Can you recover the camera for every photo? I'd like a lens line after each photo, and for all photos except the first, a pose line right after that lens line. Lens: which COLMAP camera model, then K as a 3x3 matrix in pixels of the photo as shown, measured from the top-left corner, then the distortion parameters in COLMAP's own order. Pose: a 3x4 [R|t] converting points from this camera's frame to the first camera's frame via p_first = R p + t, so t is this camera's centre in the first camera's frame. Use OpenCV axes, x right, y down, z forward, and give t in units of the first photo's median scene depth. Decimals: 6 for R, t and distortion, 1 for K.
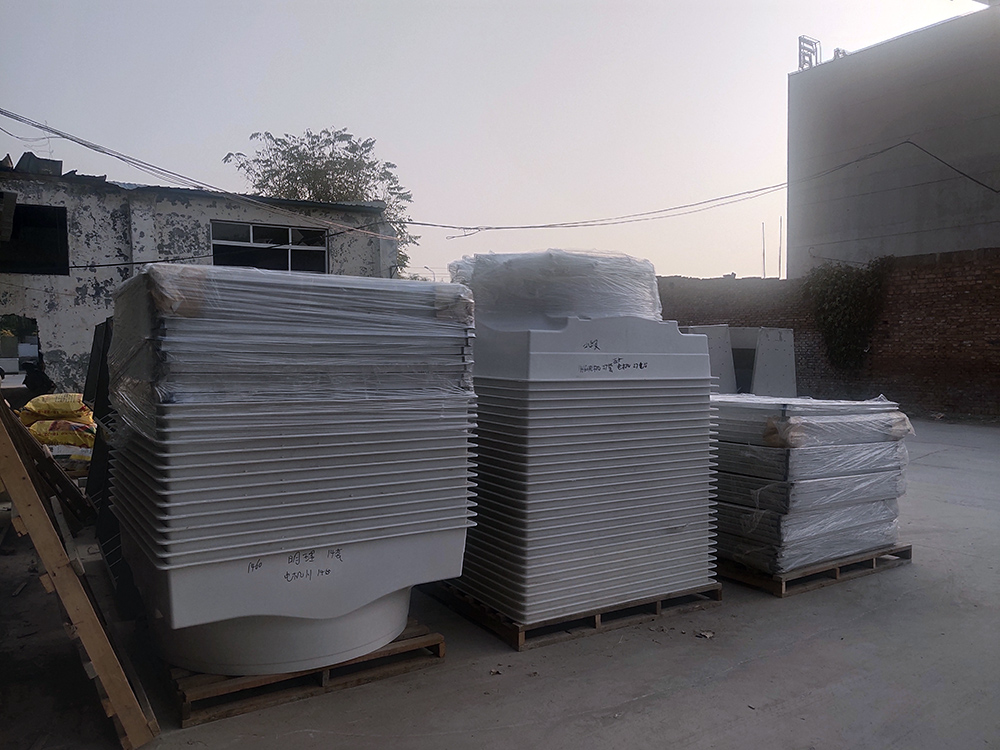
lens RADIAL K [[758.0, 0, 496.9], [0, 758.0, 375.5], [0, 0, 1]] dist [0.005270, -0.004147]
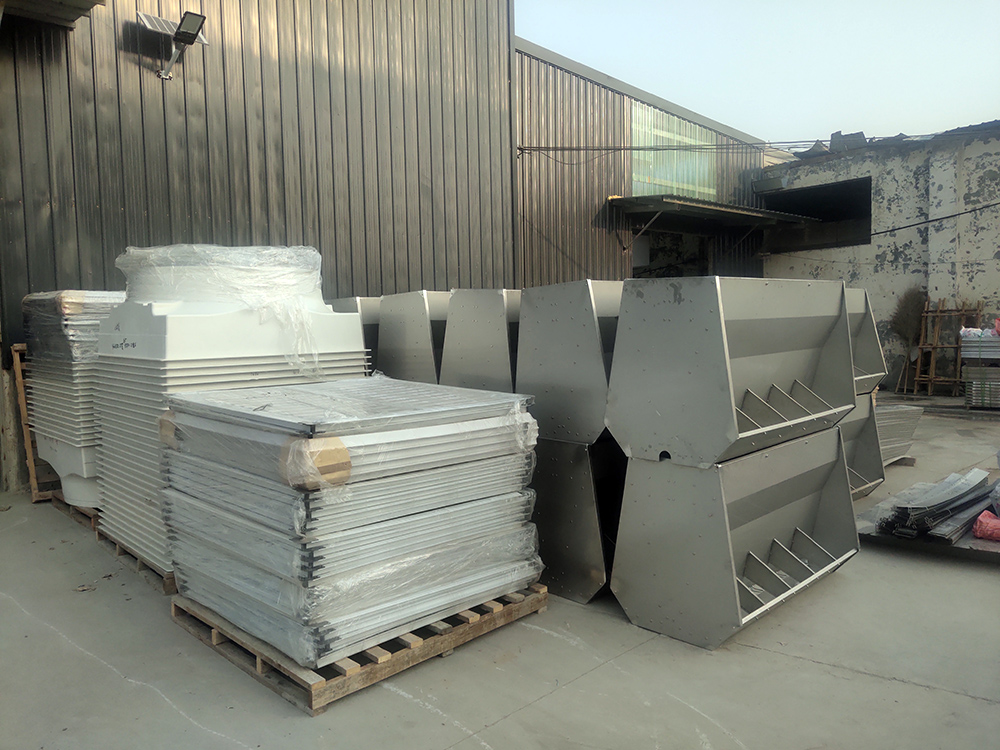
lens RADIAL K [[758.0, 0, 497.5], [0, 758.0, 374.6], [0, 0, 1]] dist [0.005270, -0.004147]
pose [[0.174723, 0.056469, -0.982997, 0.346882], [-0.006793, 0.998399, 0.056147, -0.011073], [0.984594, -0.003132, 0.174827, 0.328467]]
